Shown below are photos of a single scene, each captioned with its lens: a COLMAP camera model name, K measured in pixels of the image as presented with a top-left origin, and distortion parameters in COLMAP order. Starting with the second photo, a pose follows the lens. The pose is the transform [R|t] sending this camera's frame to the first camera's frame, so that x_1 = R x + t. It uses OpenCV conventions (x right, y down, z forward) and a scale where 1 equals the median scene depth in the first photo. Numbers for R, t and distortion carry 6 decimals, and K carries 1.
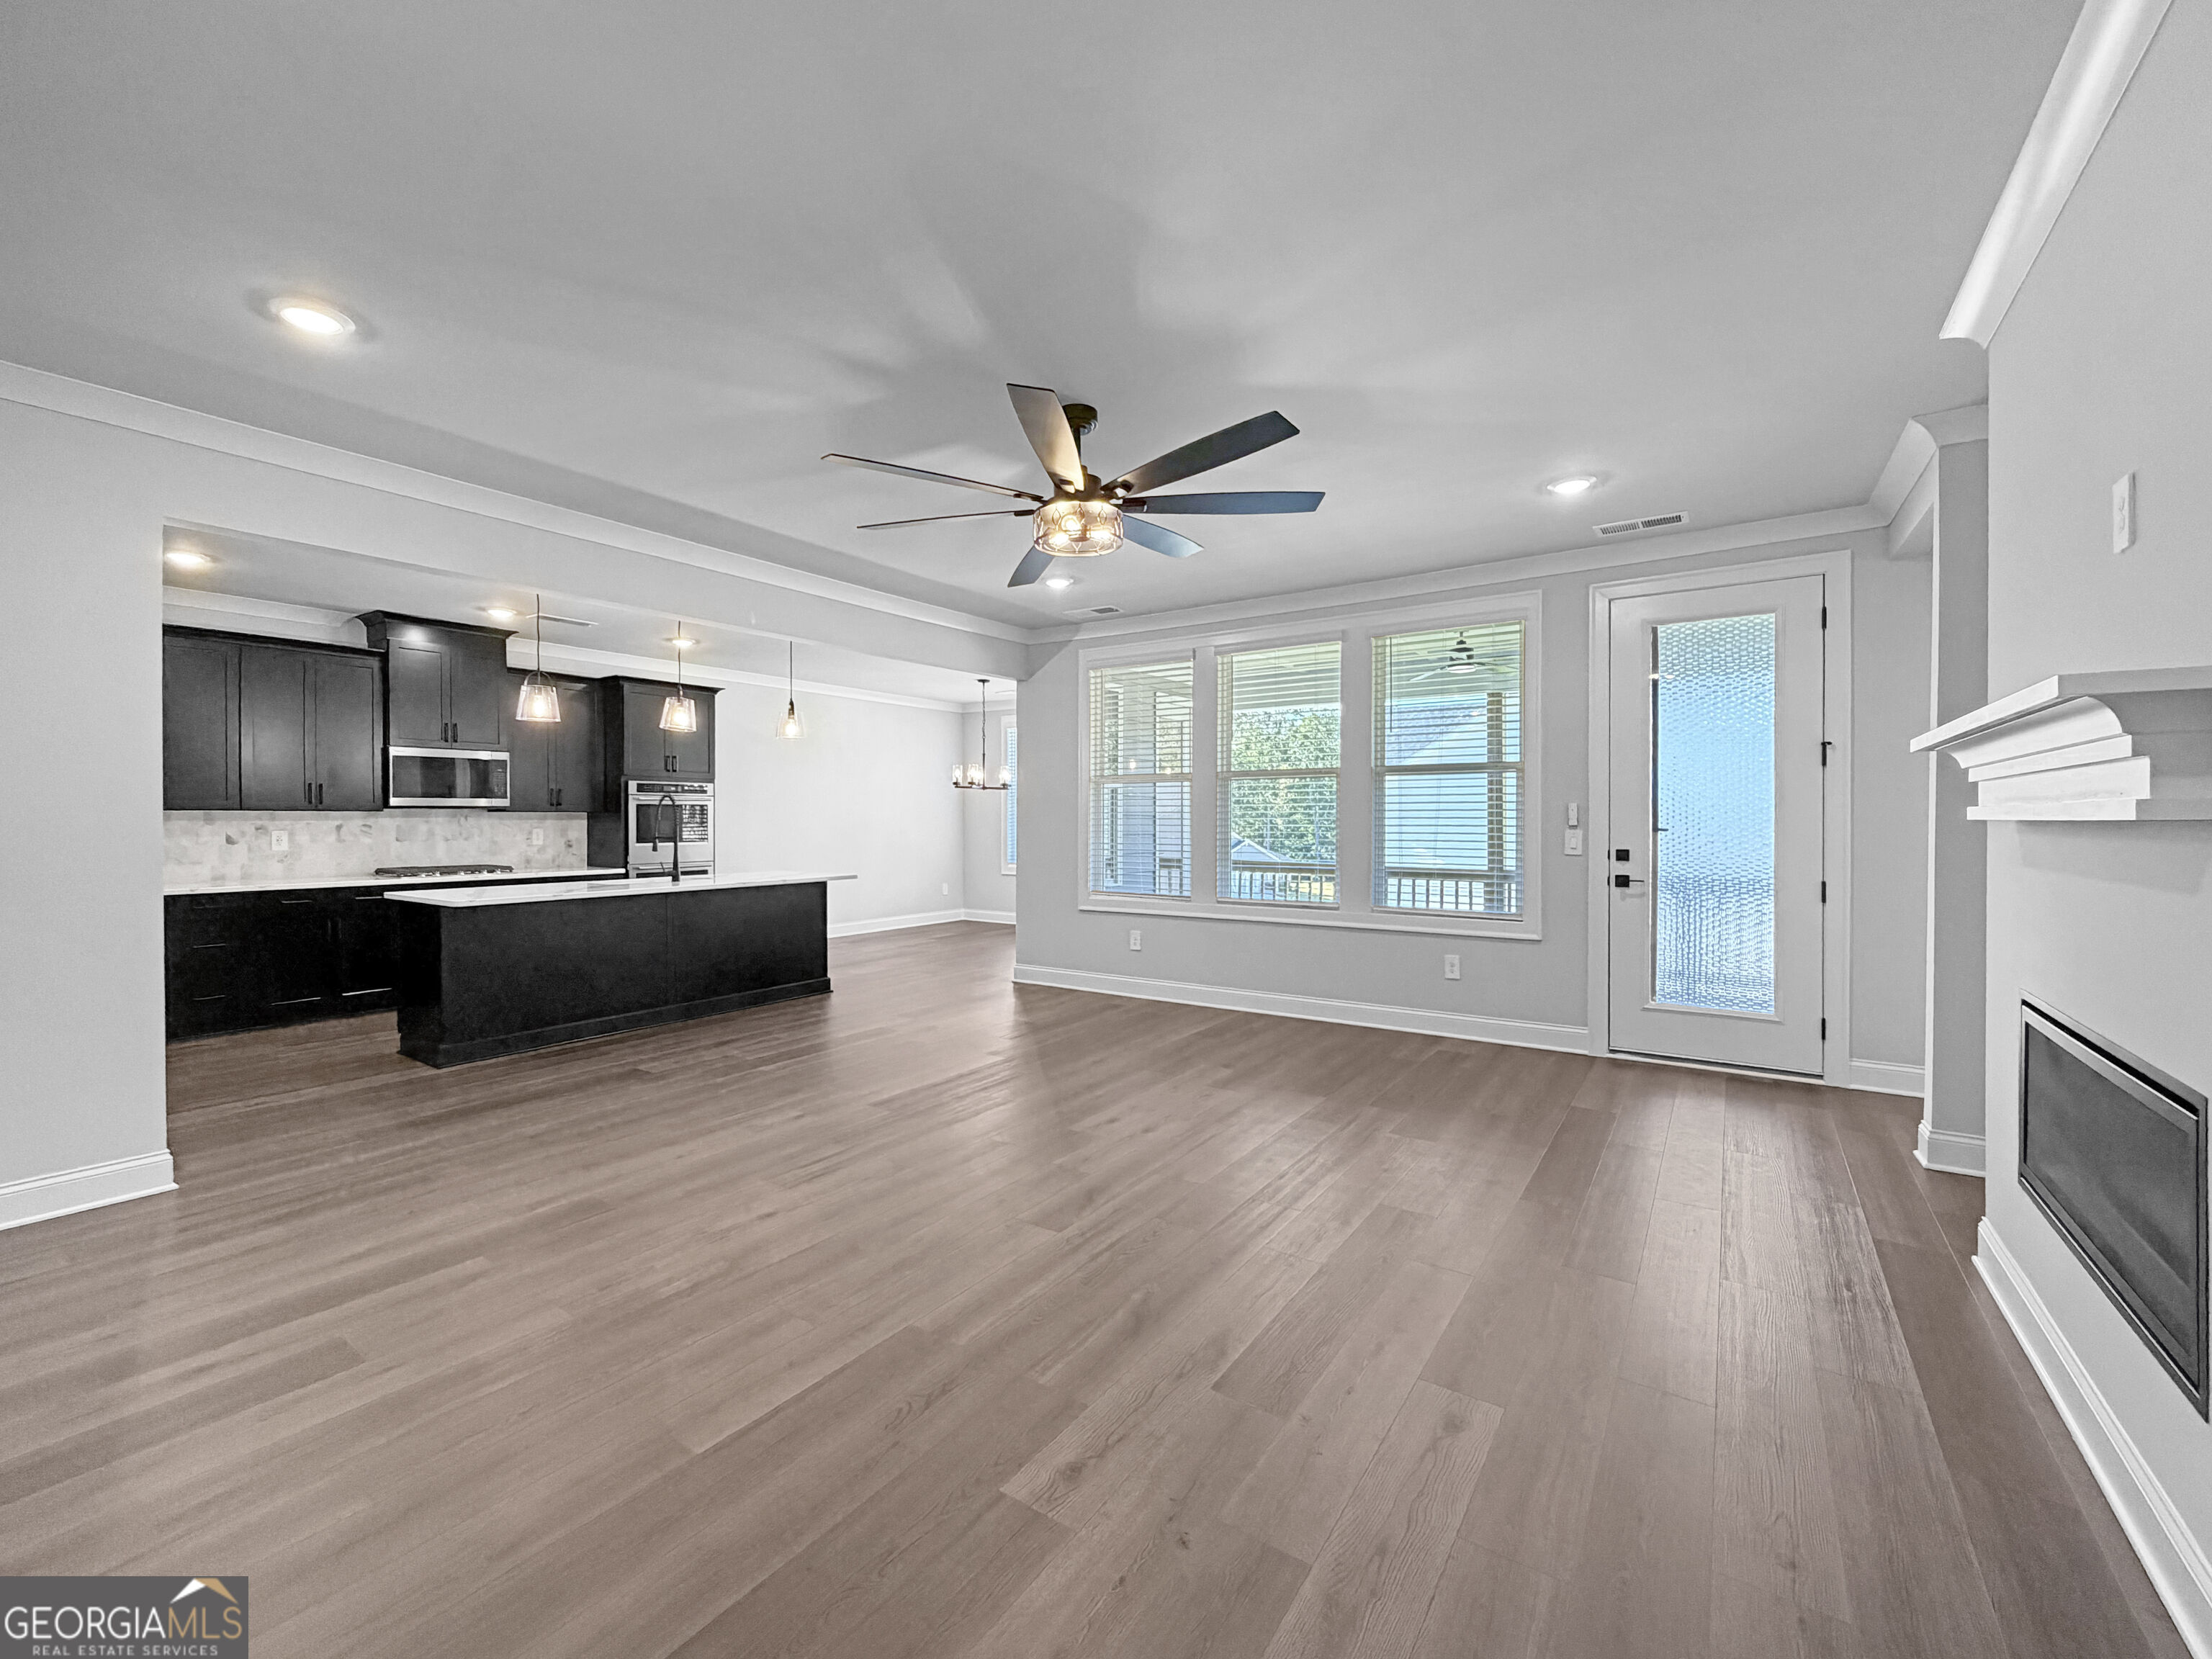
lens RADIAL K [[922.8, 0, 1106.0], [0, 922.8, 829.5], [0, 0, 1]] dist [0.009308, 0.000084]
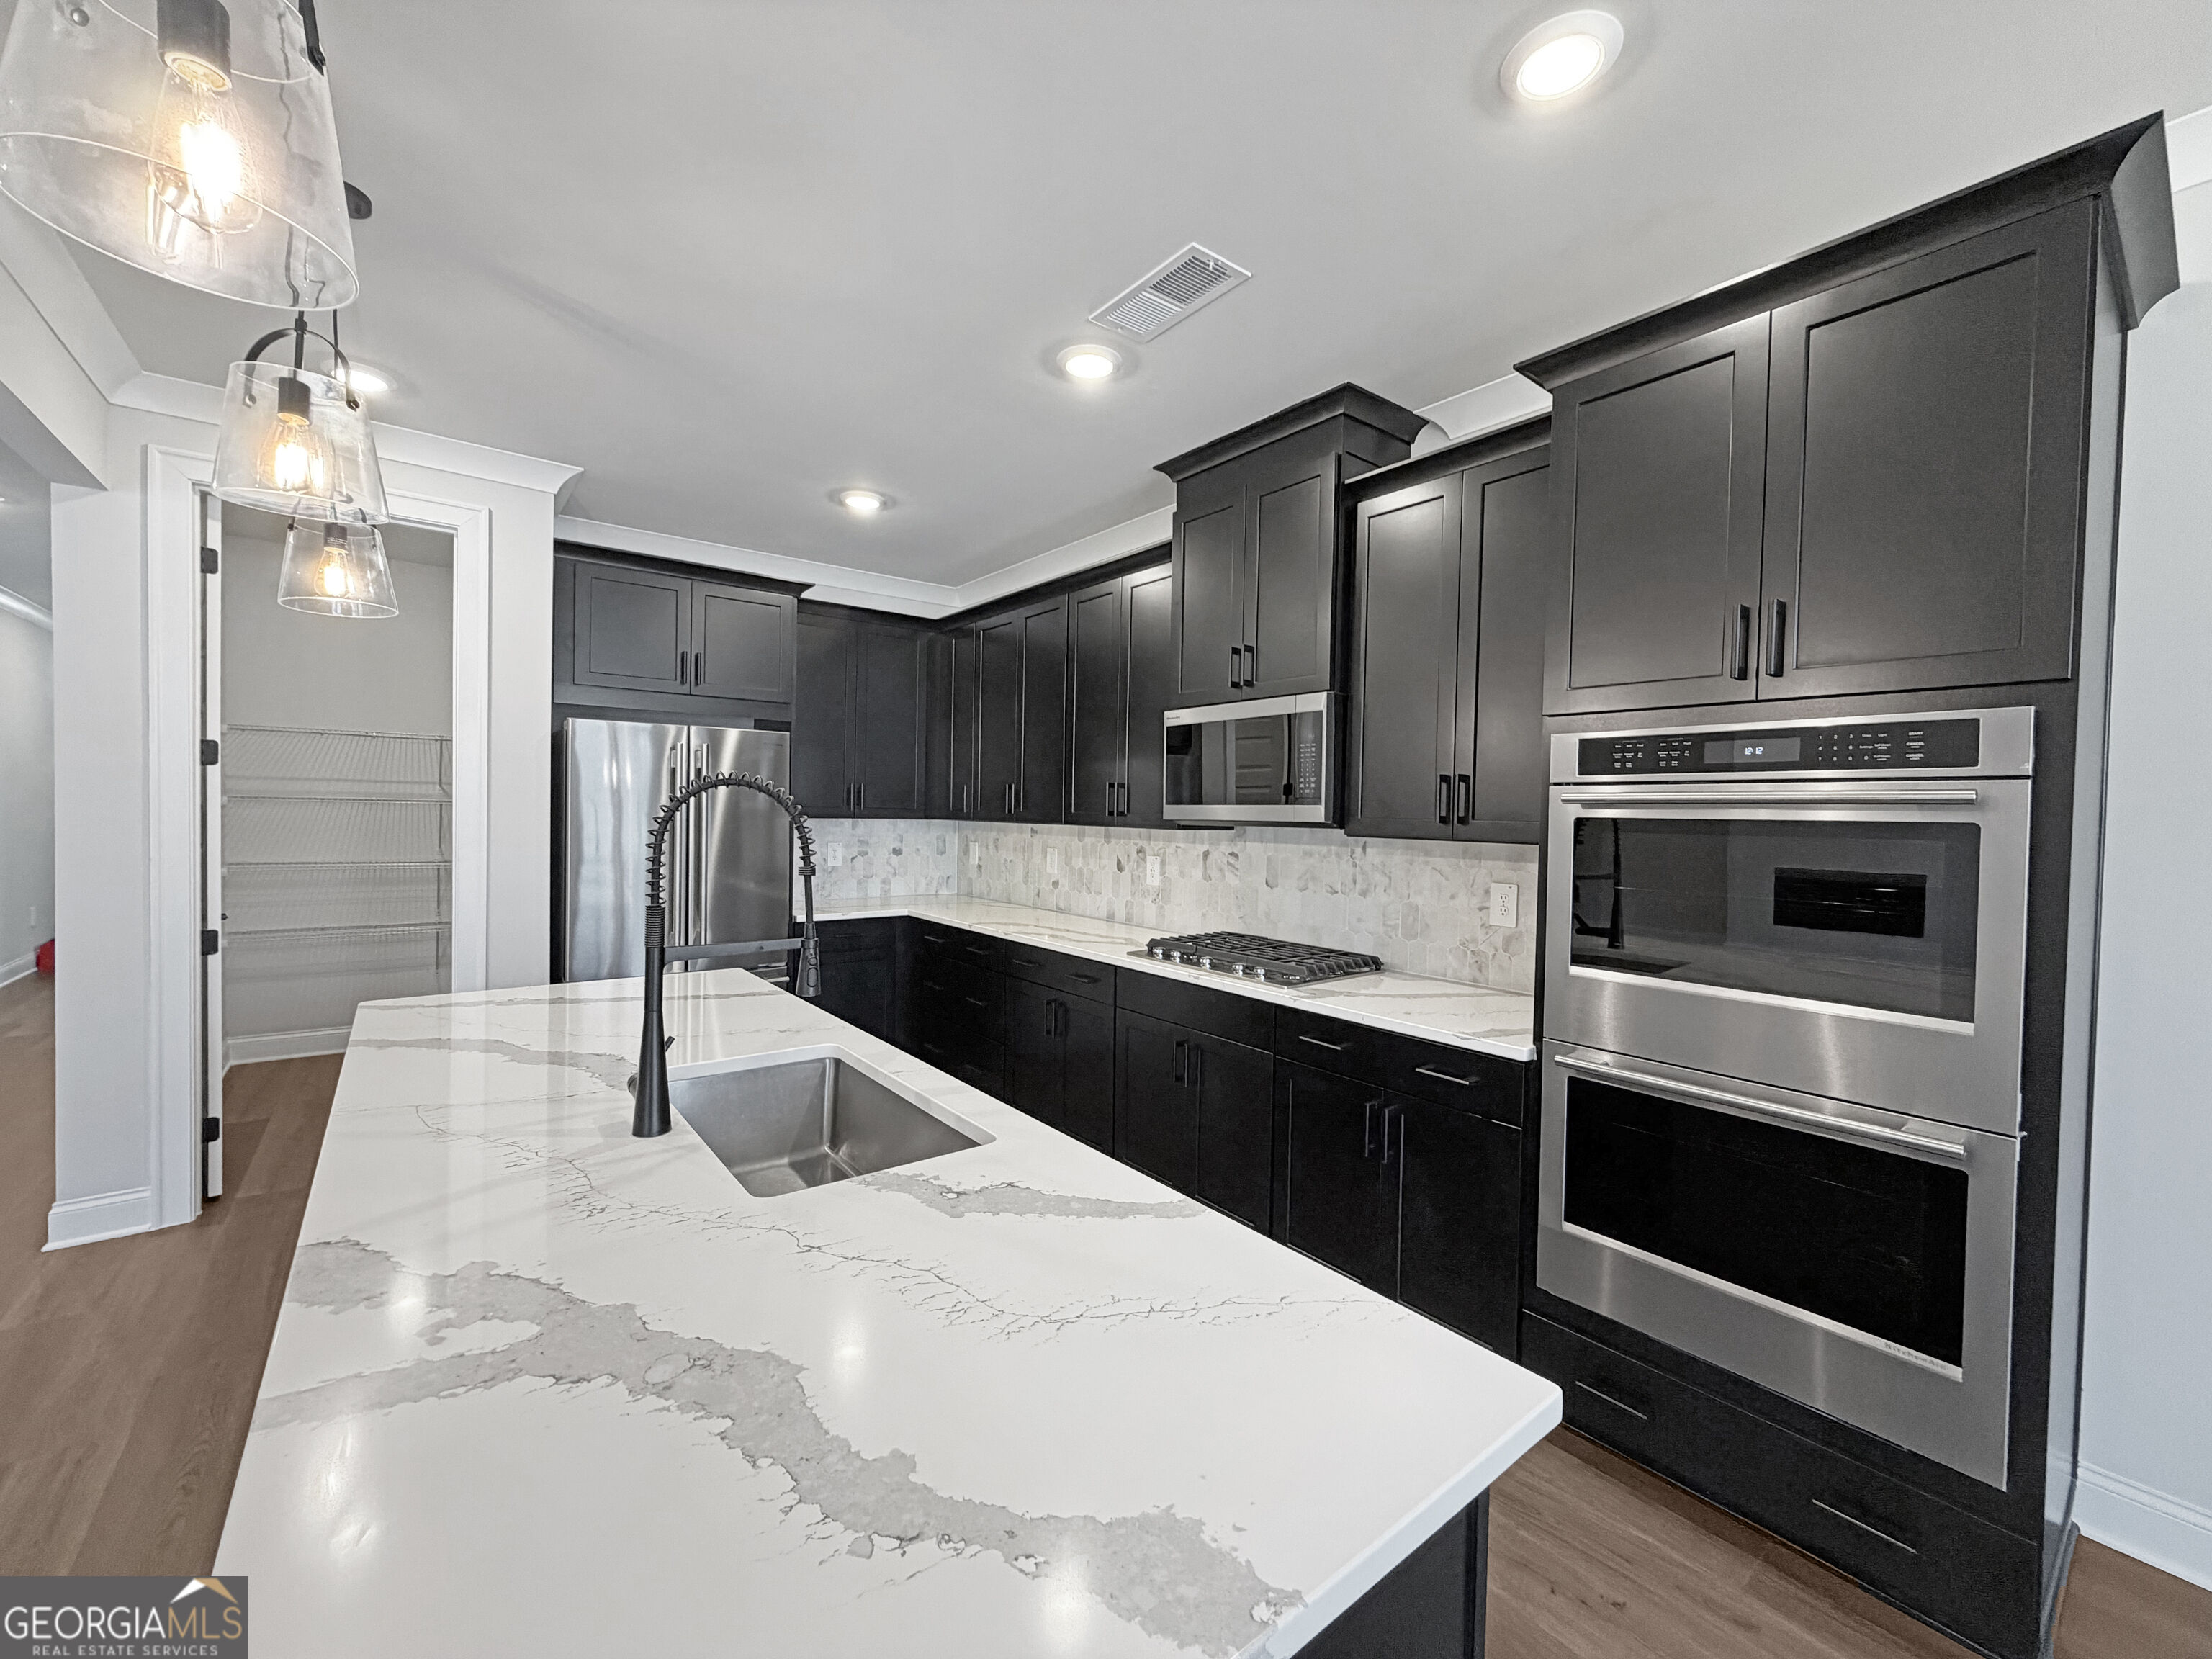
lens RADIAL K [[911.1, 0, 1154.5], [0, 911.1, 829.9], [0, 0, 1]] dist [0.001730, 0.000229]
pose [[-0.308851, 0.011894, -0.951036, -0.293871], [-0.034768, 0.999112, 0.023786, -0.034567], [0.950475, 0.040412, -0.308163, 1.280950]]
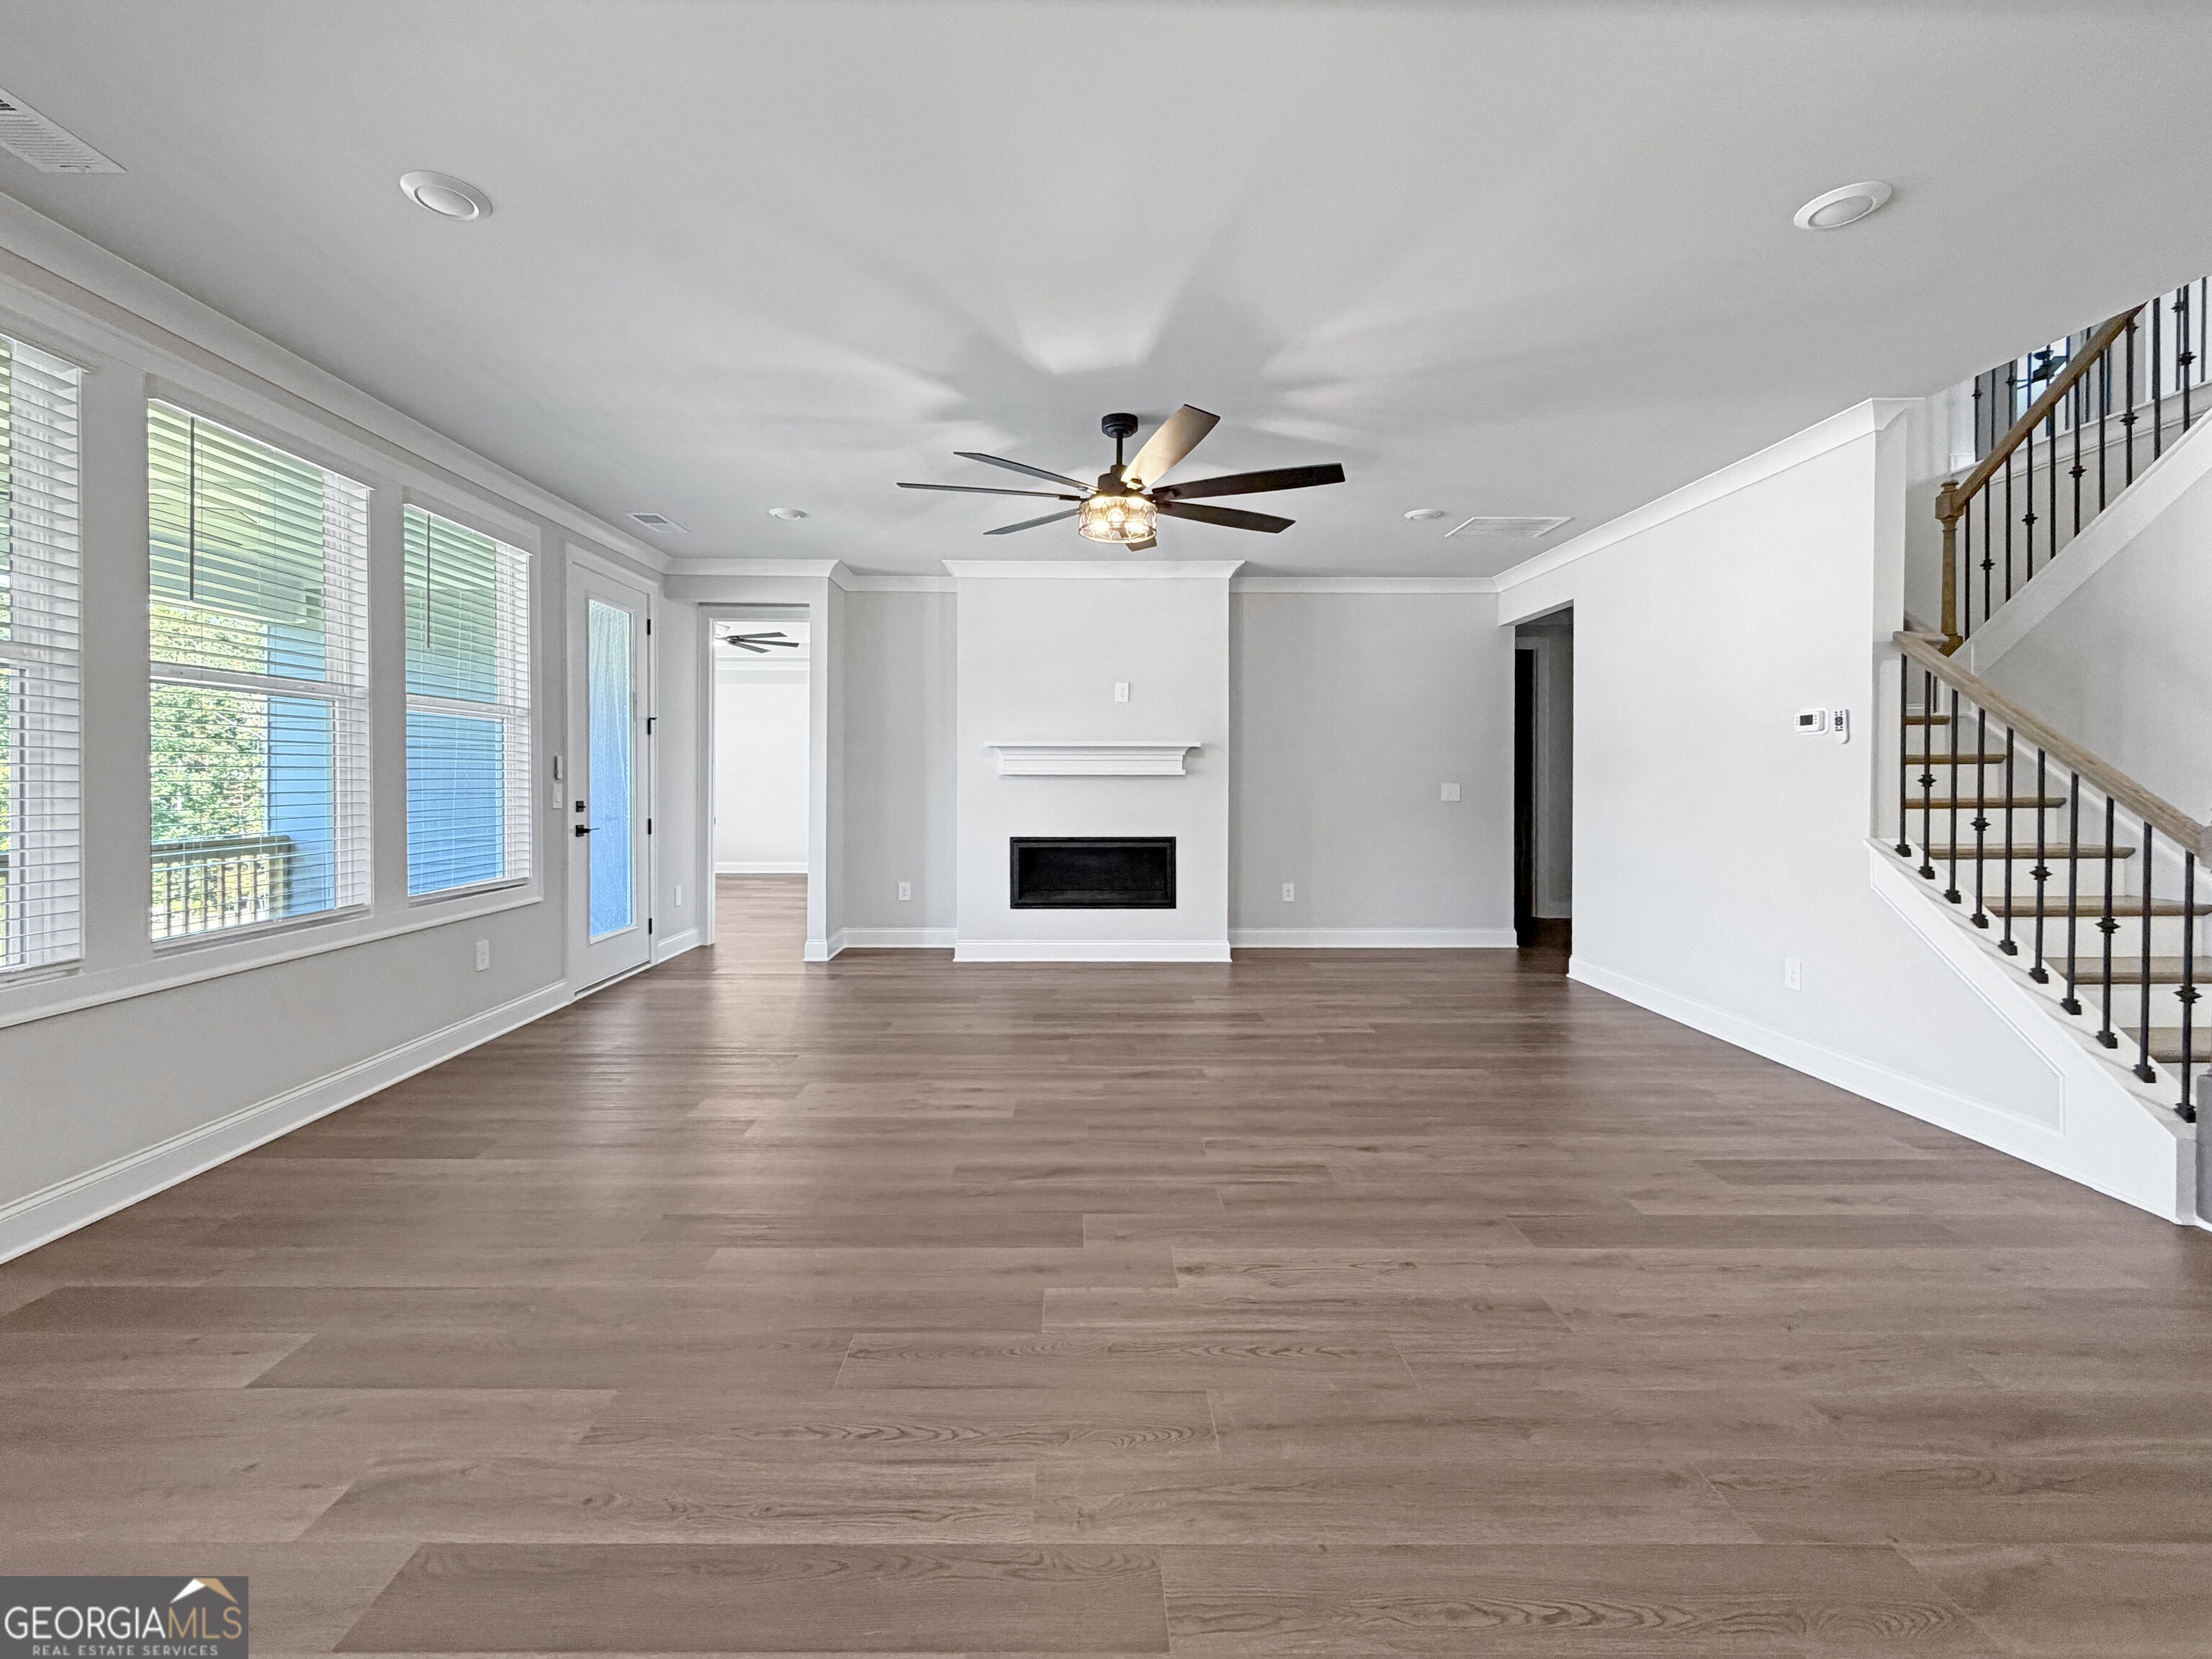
lens RADIAL K [[905.0, 0, 1053.2], [0, 905.0, 787.4], [0, 0, 1]] dist [-0.003011, -0.000434]
pose [[-0.546736, -0.009020, 0.837256, -0.535436], [0.013363, 0.999721, 0.019496, -0.006369], [-0.837198, 0.021847, -0.546463, 0.968721]]
